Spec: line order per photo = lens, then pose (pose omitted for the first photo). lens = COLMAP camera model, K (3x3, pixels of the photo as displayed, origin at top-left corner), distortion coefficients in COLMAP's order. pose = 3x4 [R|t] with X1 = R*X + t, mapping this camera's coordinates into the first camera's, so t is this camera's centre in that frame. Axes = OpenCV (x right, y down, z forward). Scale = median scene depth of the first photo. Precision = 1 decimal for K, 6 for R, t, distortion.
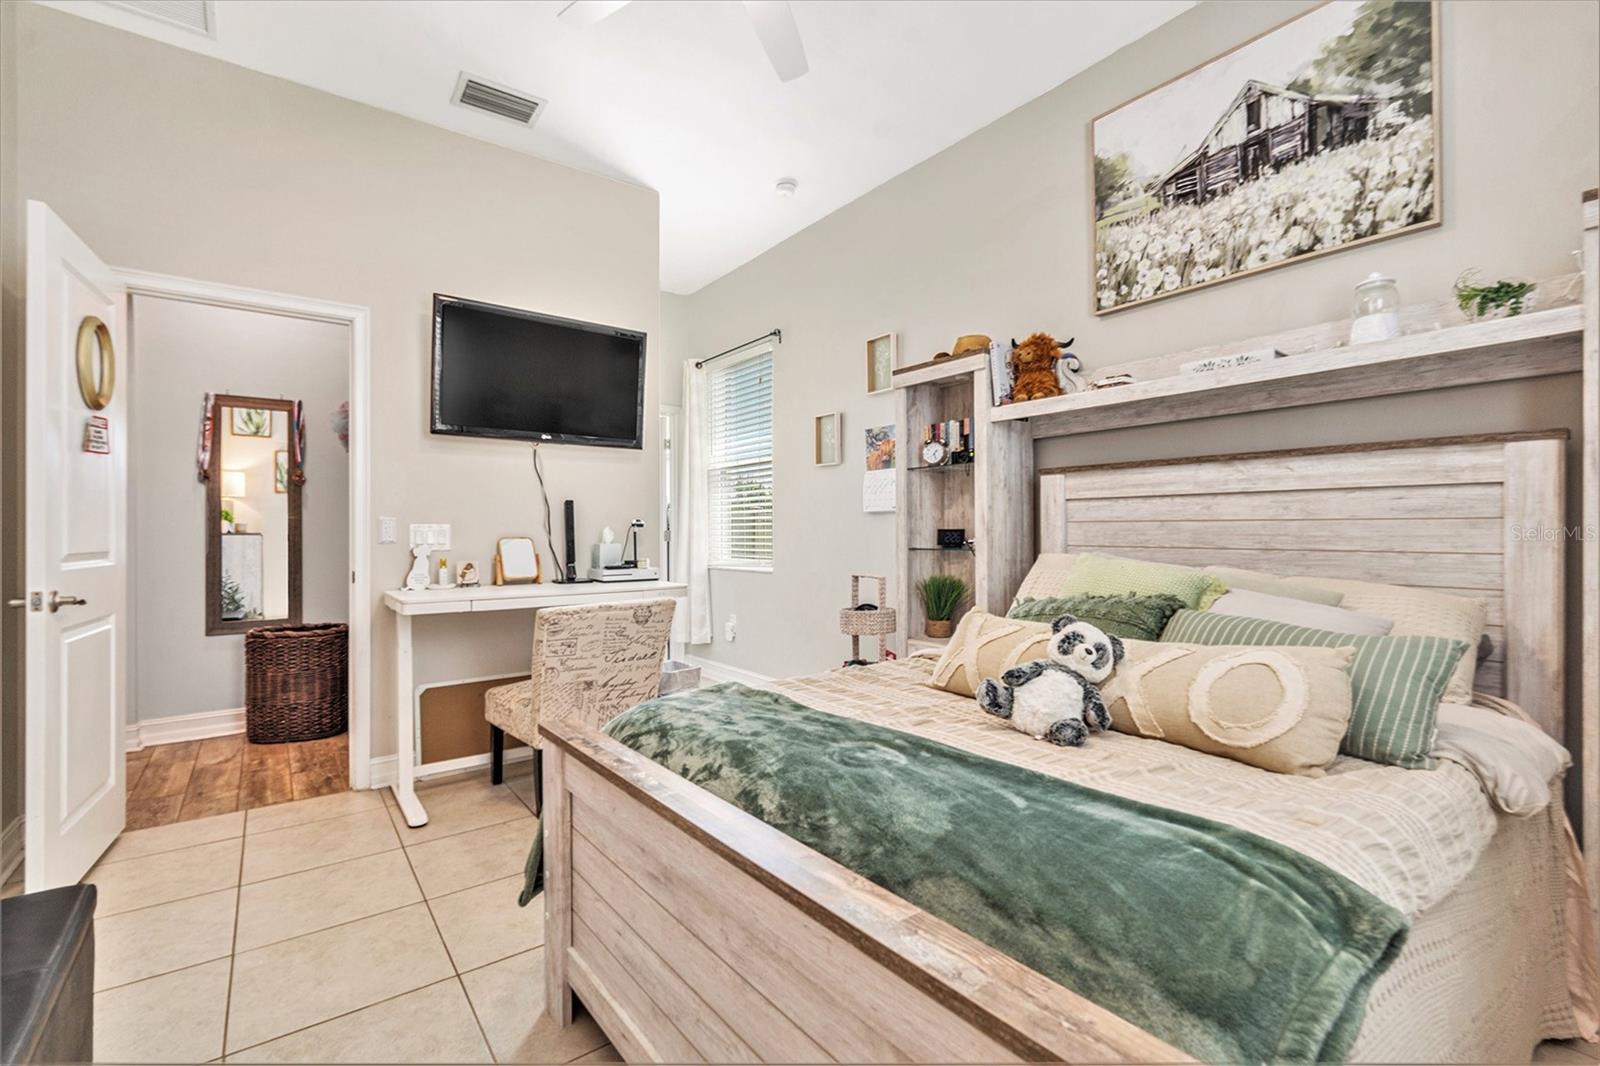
lens RADIAL K [[707.0, 0, 791.4], [0, 707.0, 528.7], [0, 0, 1]] dist [-0.002415, -0.000003]
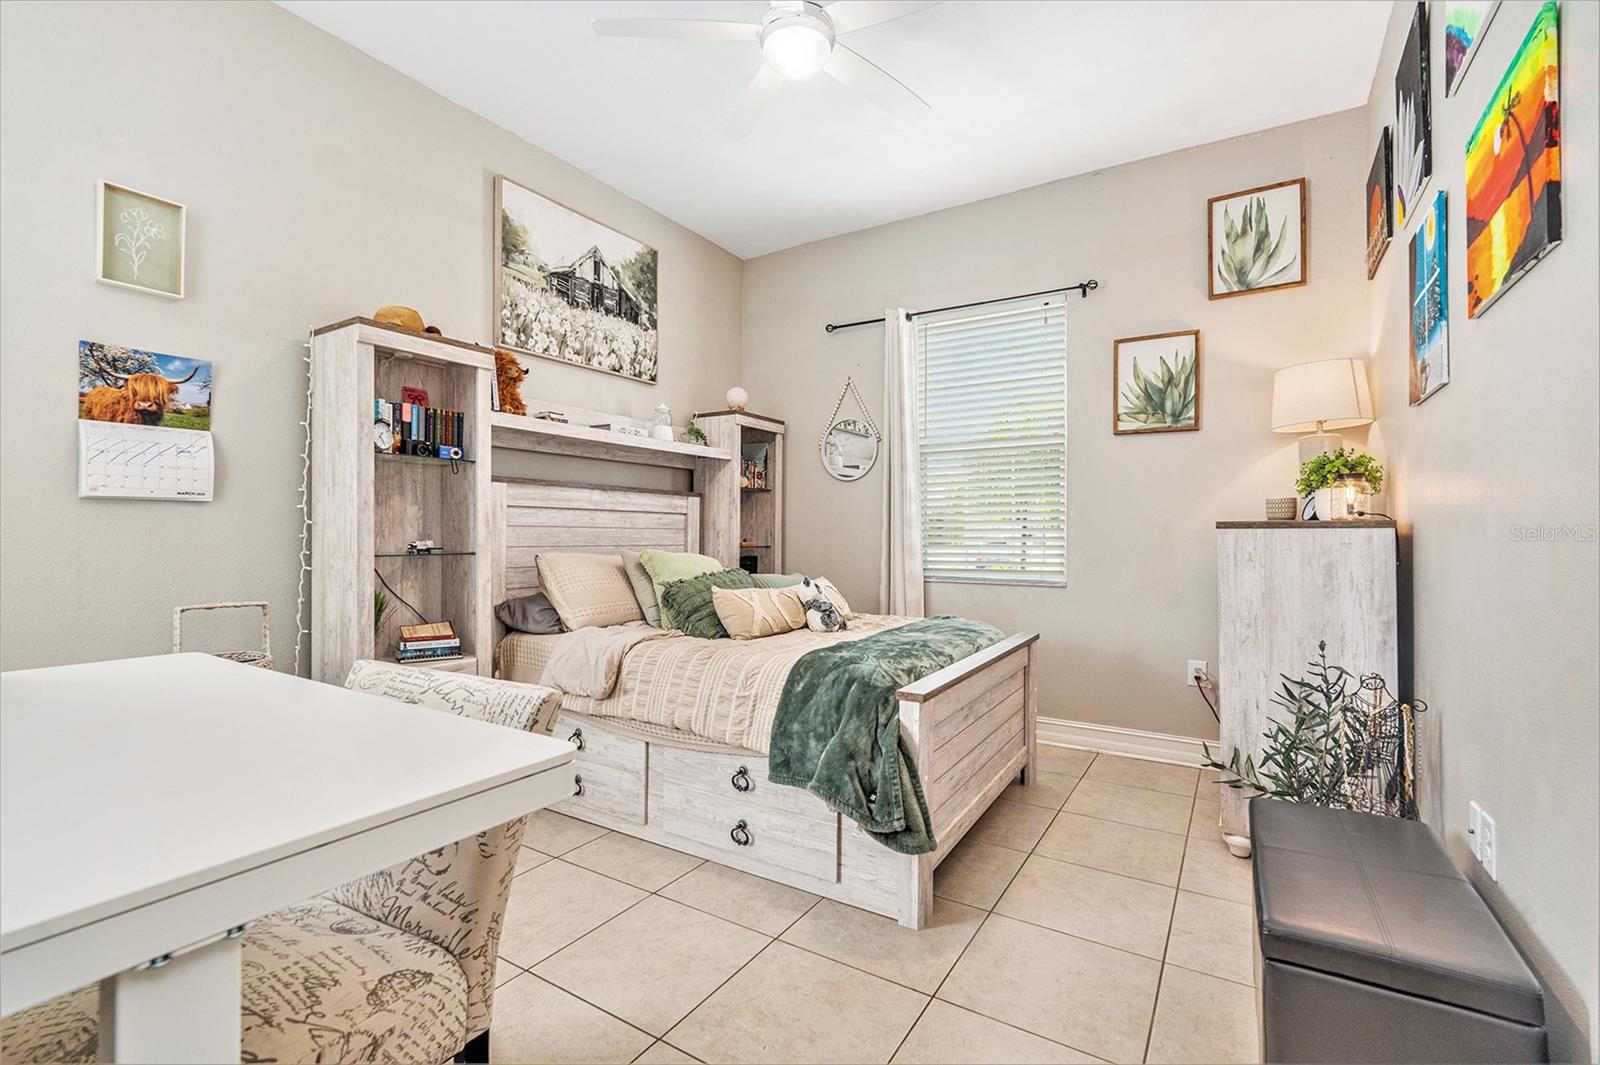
lens RADIAL K [[707.0, 0, 791.4], [0, 707.0, 528.2], [0, 0, 1]] dist [-0.002415, -0.000003]
pose [[-0.351500, 0.009252, 0.936142, -0.952800], [-0.007498, 0.999891, -0.012697, 0.006063], [-0.936158, -0.011482, -0.351393, 1.125504]]
